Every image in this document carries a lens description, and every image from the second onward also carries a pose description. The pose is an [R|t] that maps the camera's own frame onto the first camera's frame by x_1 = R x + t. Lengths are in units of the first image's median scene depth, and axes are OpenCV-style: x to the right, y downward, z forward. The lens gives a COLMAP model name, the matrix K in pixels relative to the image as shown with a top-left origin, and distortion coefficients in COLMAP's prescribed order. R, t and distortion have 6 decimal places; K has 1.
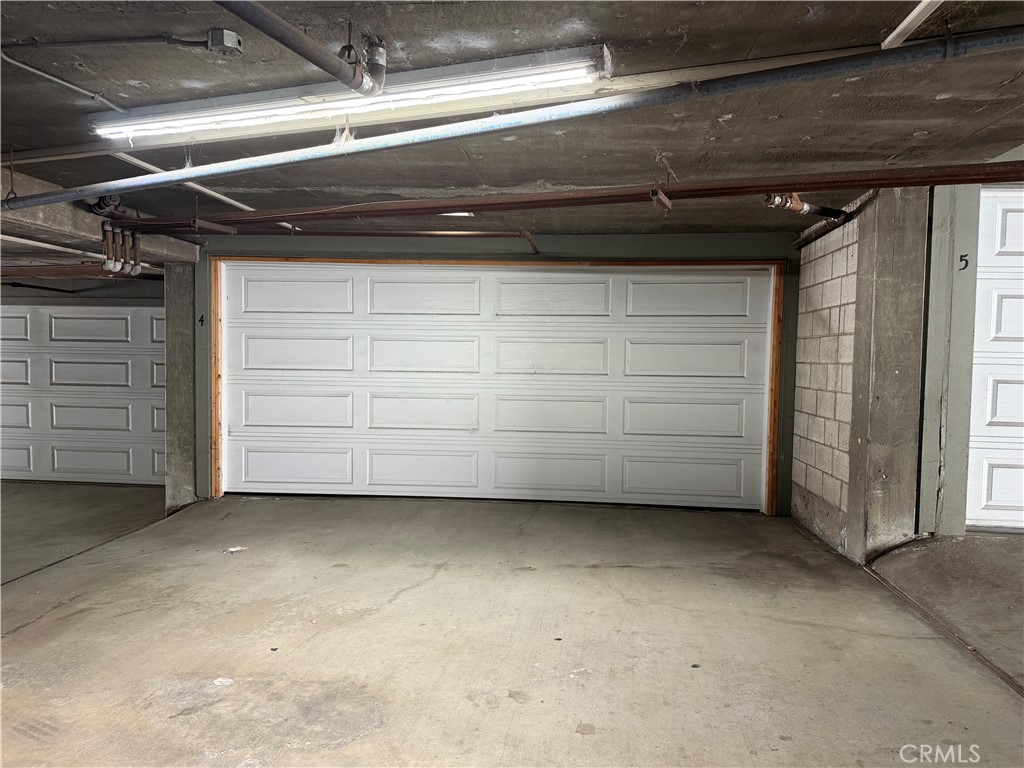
lens RADIAL K [[695.9, 0, 529.3], [0, 695.9, 380.2], [0, 0, 1]] dist [0.122171, -0.157710]
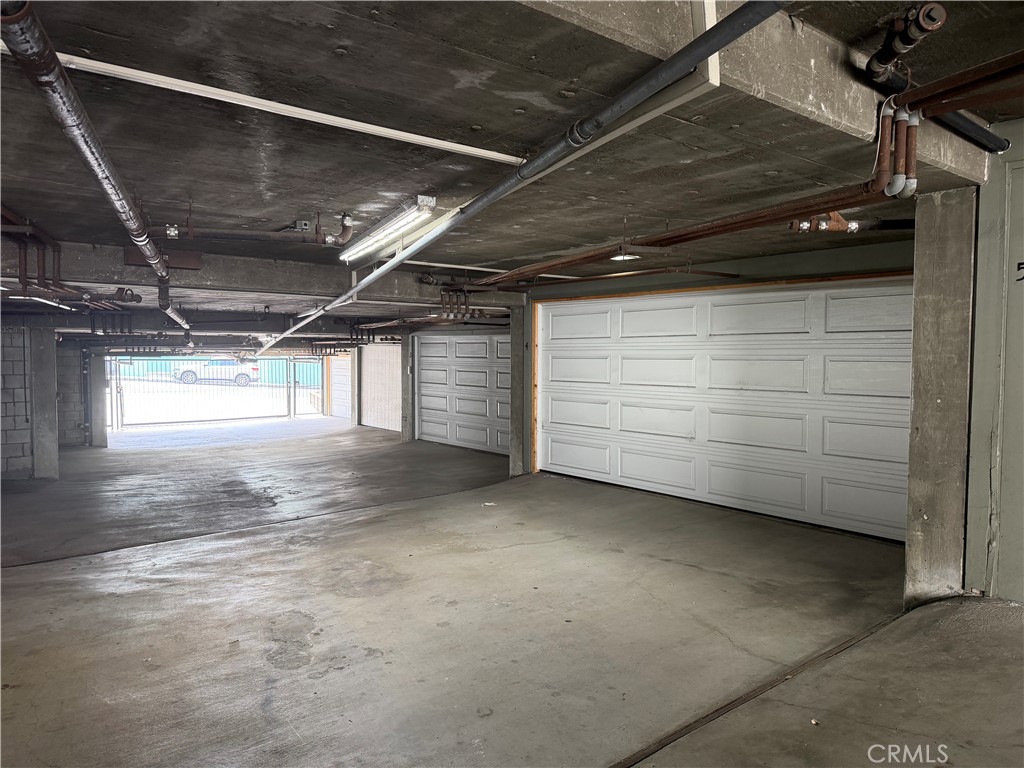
lens RADIAL K [[695.9, 0, 529.3], [0, 695.9, 380.2], [0, 0, 1]] dist [0.122171, -0.157710]
pose [[0.720762, 0.015656, -0.693006, 0.744891], [-0.019488, 0.999807, 0.002319, -0.028675], [0.692908, 0.011834, 0.720928, 0.007748]]
